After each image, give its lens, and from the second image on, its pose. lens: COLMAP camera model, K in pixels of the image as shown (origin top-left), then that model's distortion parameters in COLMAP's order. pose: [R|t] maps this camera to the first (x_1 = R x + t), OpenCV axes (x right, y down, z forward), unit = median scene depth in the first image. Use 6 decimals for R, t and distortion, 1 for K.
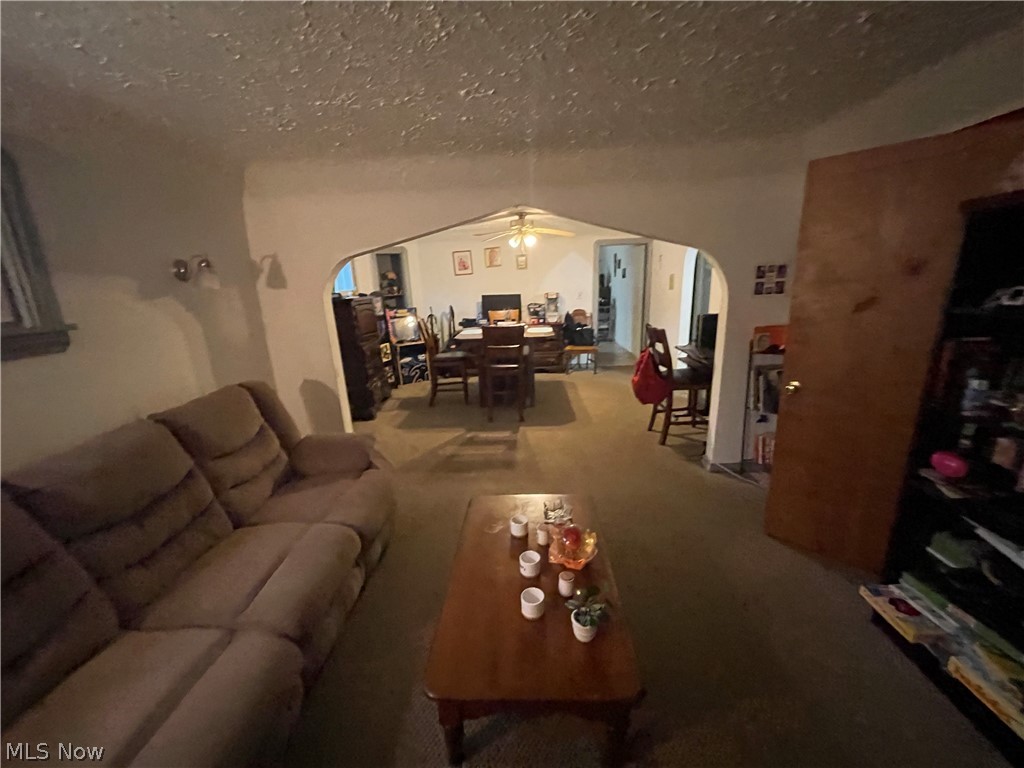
lens RADIAL K [[416.9, 0, 510.7], [0, 416.9, 385.4], [0, 0, 1]] dist [-0.002370, 0.000912]
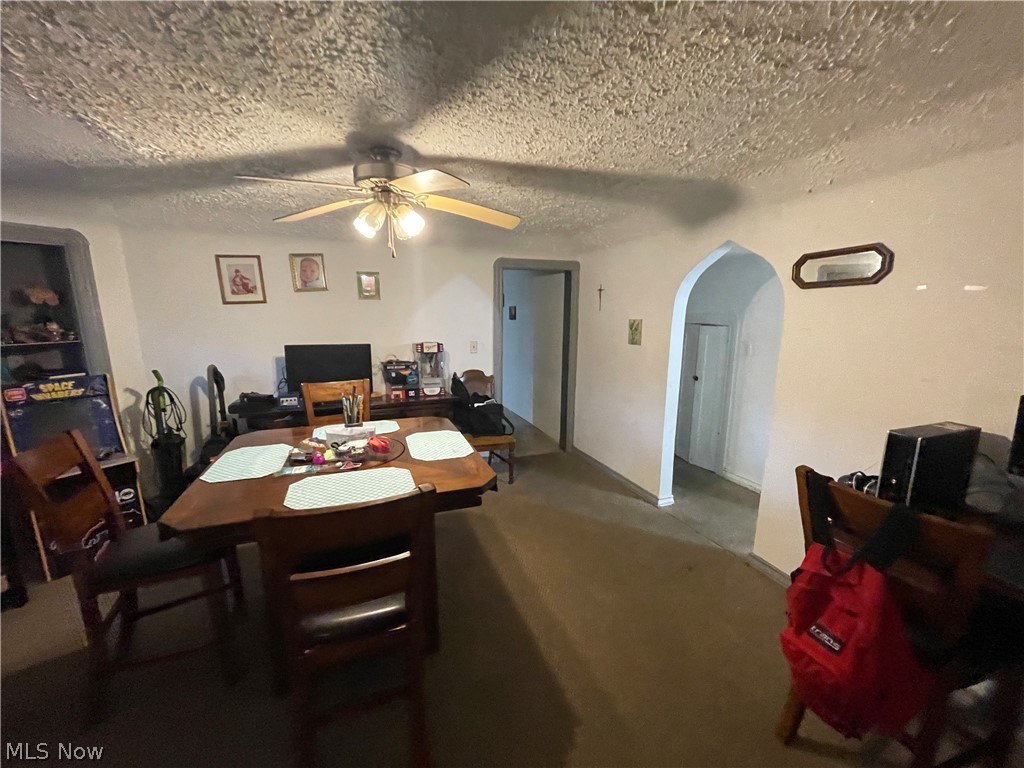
lens RADIAL K [[416.9, 0, 518.9], [0, 416.9, 386.1], [0, 0, 1]] dist [-0.002370, 0.000912]
pose [[0.917900, -0.027507, 0.395857, -0.012801], [0.058257, 0.996126, -0.065867, -0.119996], [-0.392512, 0.083521, 0.915947, 0.442929]]
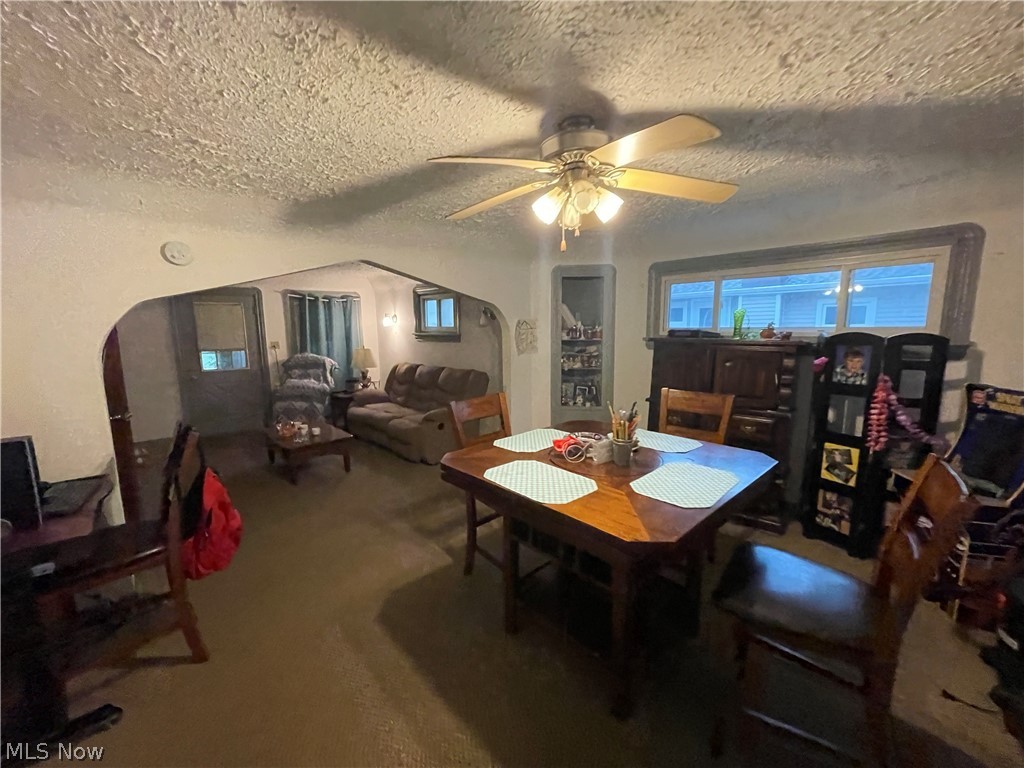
lens RADIAL K [[416.9, 0, 513.0], [0, 416.9, 385.1], [0, 0, 1]] dist [-0.002370, 0.000912]
pose [[-0.698071, 0.148213, -0.700522, 0.226891], [-0.152173, 0.925285, 0.347407, -0.230920], [0.699672, 0.349115, -0.623360, 0.876636]]
